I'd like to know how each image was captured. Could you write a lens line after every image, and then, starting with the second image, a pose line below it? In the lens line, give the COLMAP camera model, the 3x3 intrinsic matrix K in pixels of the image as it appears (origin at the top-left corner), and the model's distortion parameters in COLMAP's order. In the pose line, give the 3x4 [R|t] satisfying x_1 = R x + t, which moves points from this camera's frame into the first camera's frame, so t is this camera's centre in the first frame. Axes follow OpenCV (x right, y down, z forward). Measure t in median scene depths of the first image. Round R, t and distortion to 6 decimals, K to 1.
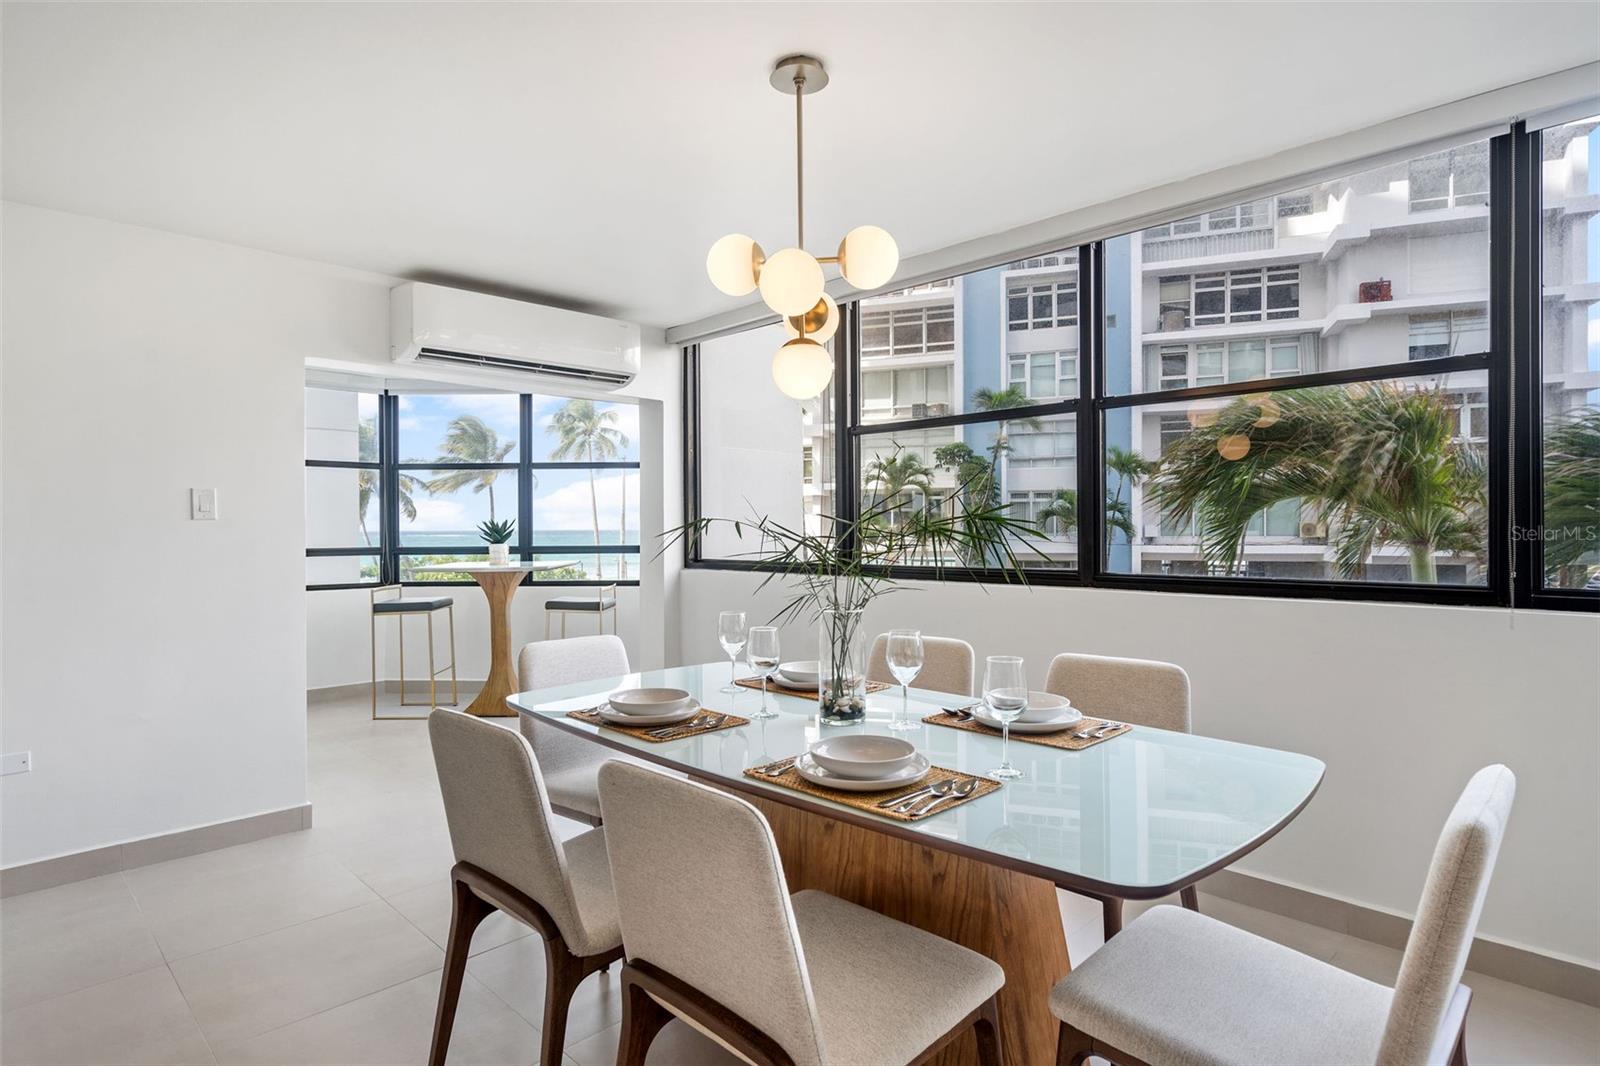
lens RADIAL K [[851.4, 0, 789.5], [0, 851.4, 530.5], [0, 0, 1]] dist [0.001936, 0.000528]
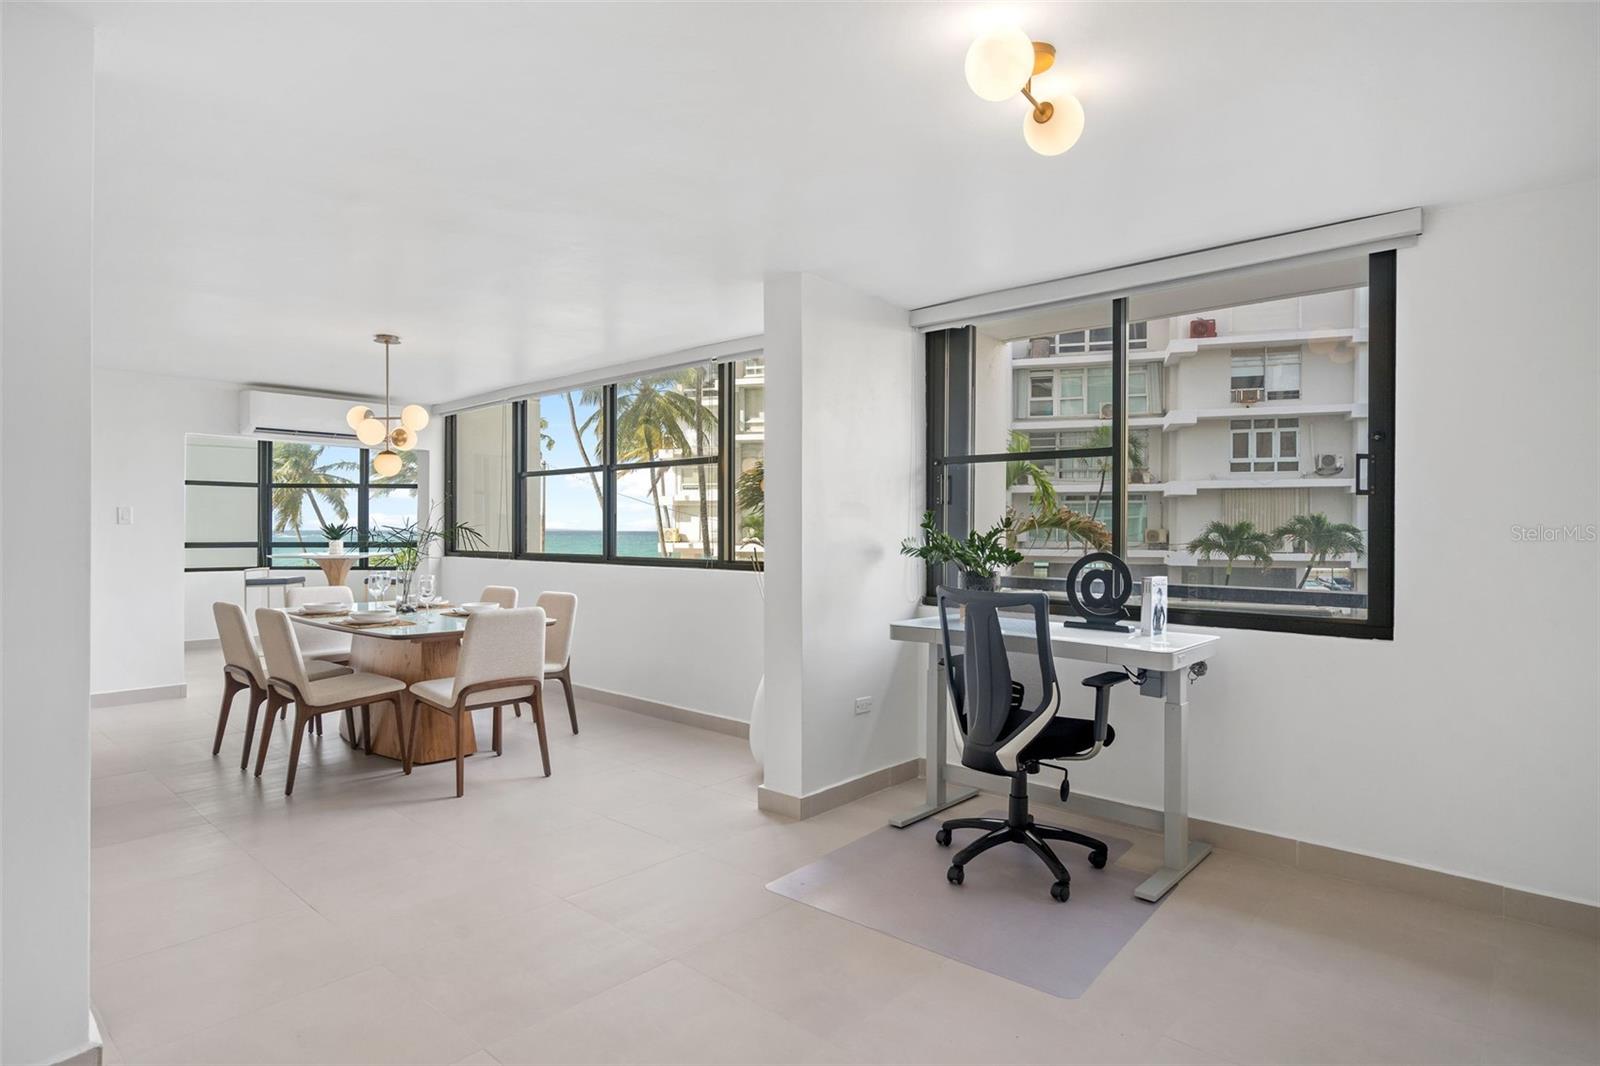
lens RADIAL K [[845.3, 0, 793.6], [0, 845.3, 529.0], [0, 0, 1]] dist [0.002004, 0.000565]
pose [[0.998223, 0.009237, 0.058864, 0.073321], [-0.008994, 0.999950, -0.004389, -0.000849], [-0.058901, 0.003852, 0.998256, -0.103153]]
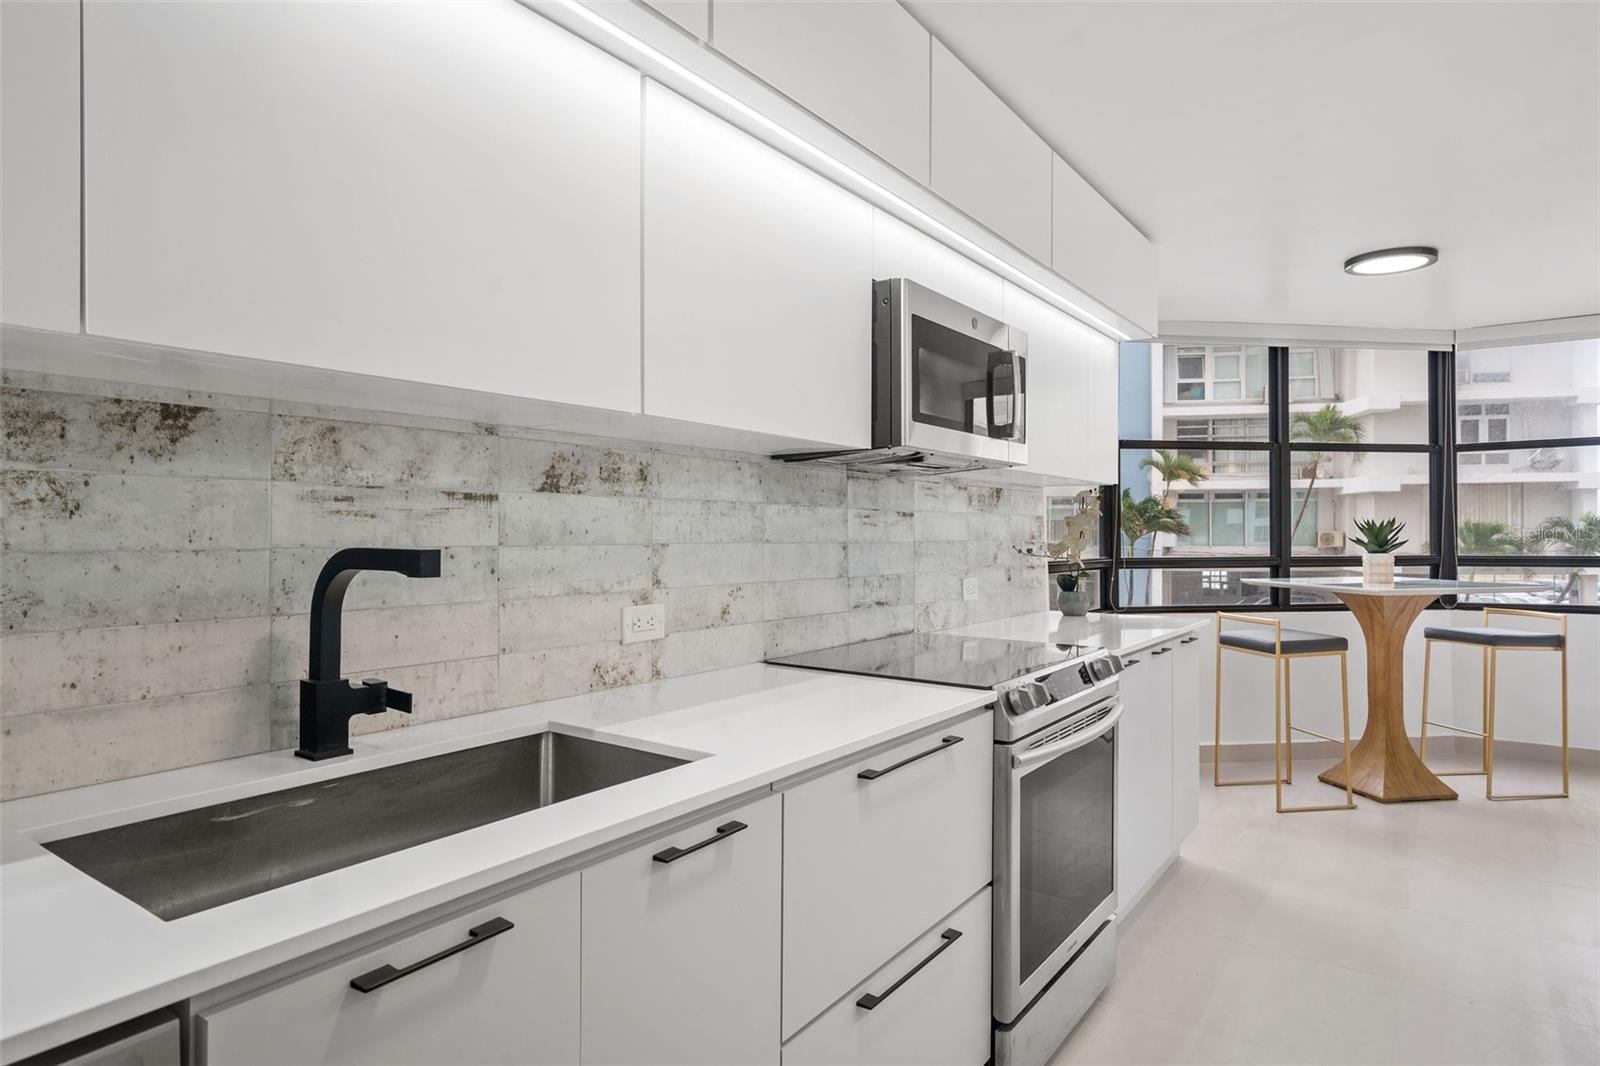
lens RADIAL K [[913.5, 0, 794.0], [0, 913.5, 529.2], [0, 0, 1]] dist [0.001738, 0.000656]
pose [[0.986223, 0.006105, 0.165311, -0.186608], [-0.004424, 0.999935, -0.010535, 0.001149], [-0.165364, 0.009658, 0.986185, 0.068519]]
